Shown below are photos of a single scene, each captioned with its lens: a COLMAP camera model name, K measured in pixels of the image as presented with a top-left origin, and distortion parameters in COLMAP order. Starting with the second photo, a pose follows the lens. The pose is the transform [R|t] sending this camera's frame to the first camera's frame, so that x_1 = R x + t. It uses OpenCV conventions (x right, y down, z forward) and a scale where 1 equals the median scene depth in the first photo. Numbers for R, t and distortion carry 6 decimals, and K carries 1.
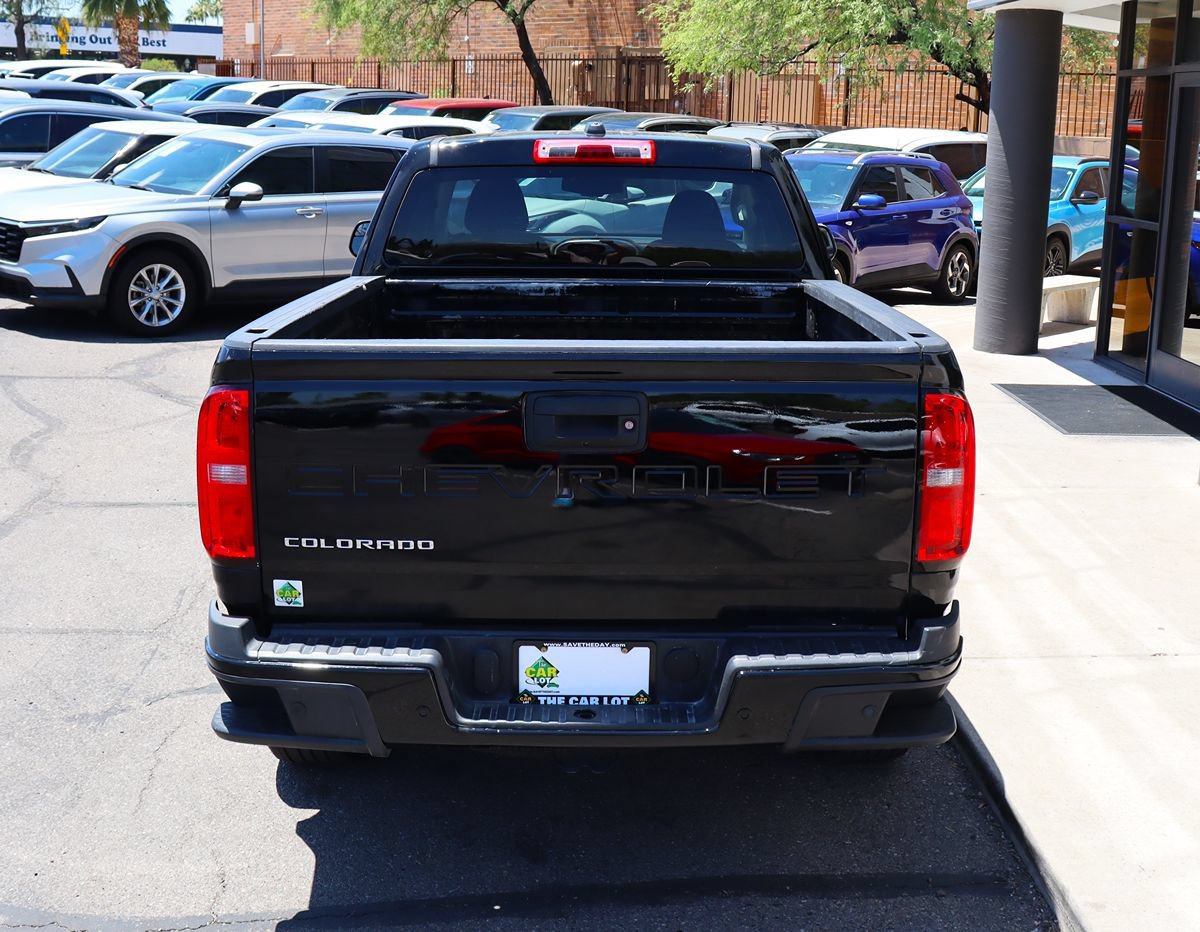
lens RADIAL K [[1508.1, 0, 623.3], [0, 1508.1, 460.5], [0, 0, 1]] dist [-0.165182, 0.190732]
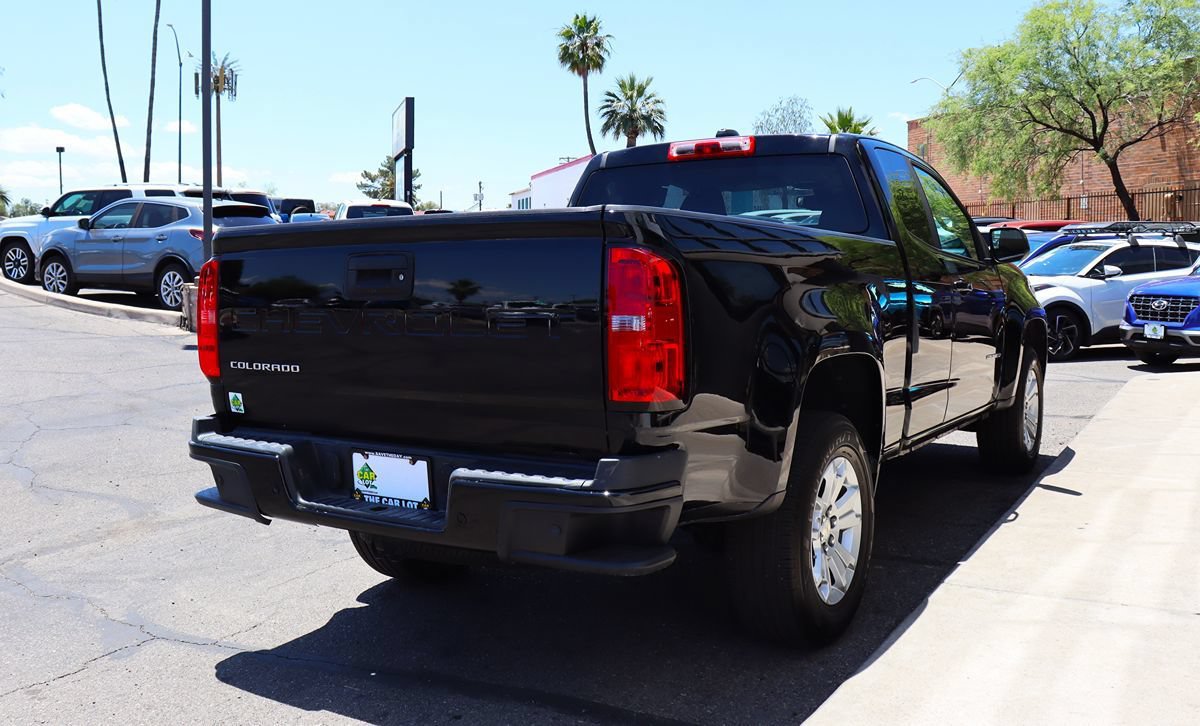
lens RADIAL K [[1101.8, 0, 580.6], [0, 1101.8, 305.7], [0, 0, 1]] dist [-0.176566, 0.216135]
pose [[0.832942, -0.005486, -0.553332, 0.191693], [-0.097013, 0.983016, -0.155783, 0.038816], [0.544789, 0.183439, 0.818263, 0.094177]]
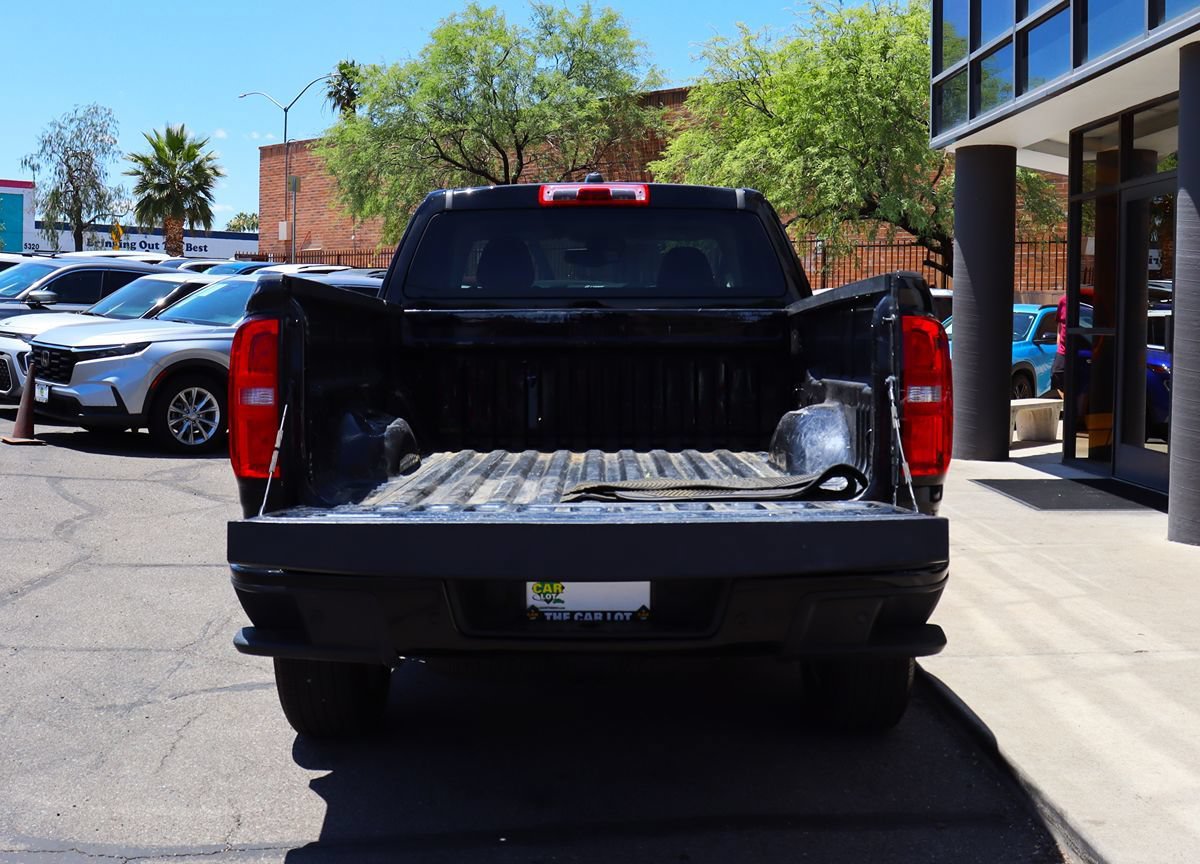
lens RADIAL K [[1400.8, 0, 577.2], [0, 1400.8, 383.9], [0, 0, 1]] dist [-0.169060, 0.204744]
pose [[0.999438, -0.011839, -0.031369, -0.000483], [0.006105, 0.984206, -0.176920, 0.053496], [0.032968, 0.176629, 0.983725, 0.005015]]
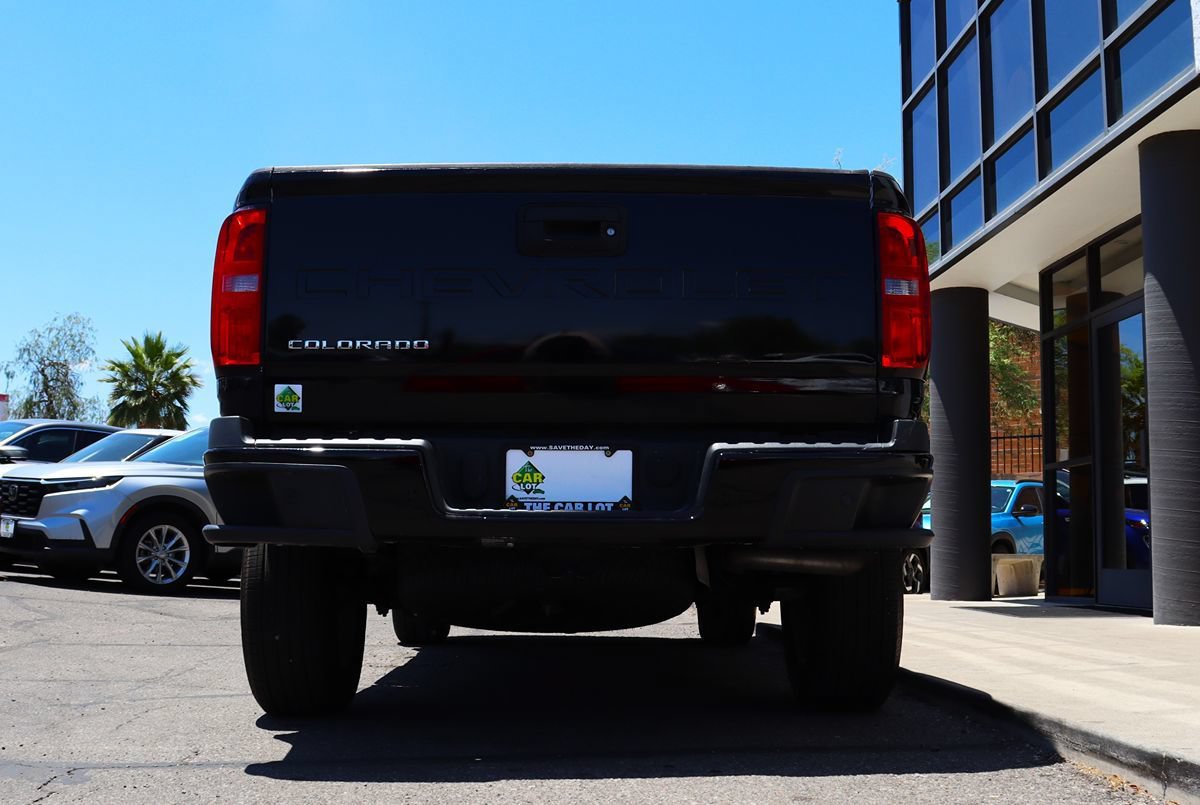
lens RADIAL K [[1410.1, 0, 604.4], [0, 1410.1, 370.9], [0, 0, 1]] dist [-0.179595, 0.250032]
pose [[0.999962, -0.006319, 0.005954, -0.002243], [0.007982, 0.938877, -0.344161, 0.125137], [-0.003415, 0.344196, 0.938892, 0.021010]]
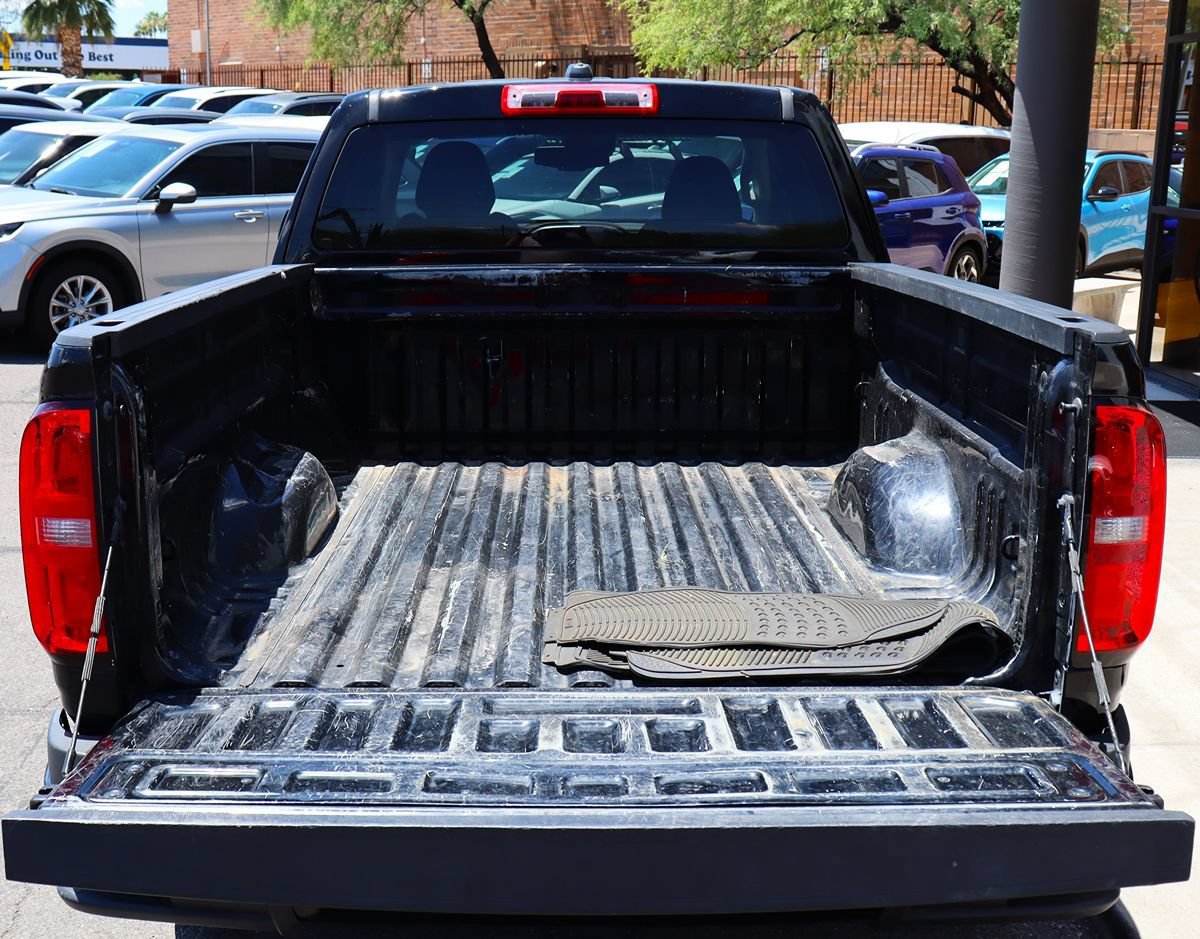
lens RADIAL K [[1538.9, 0, 521.6], [0, 1538.9, 589.0], [0, 0, 1]] dist [-0.154544, 0.136682]
pose [[0.998995, -0.005191, -0.044513, -0.007441], [0.008224, 0.997636, 0.068220, -0.003201], [0.044054, -0.068518, 0.996677, 0.093414]]
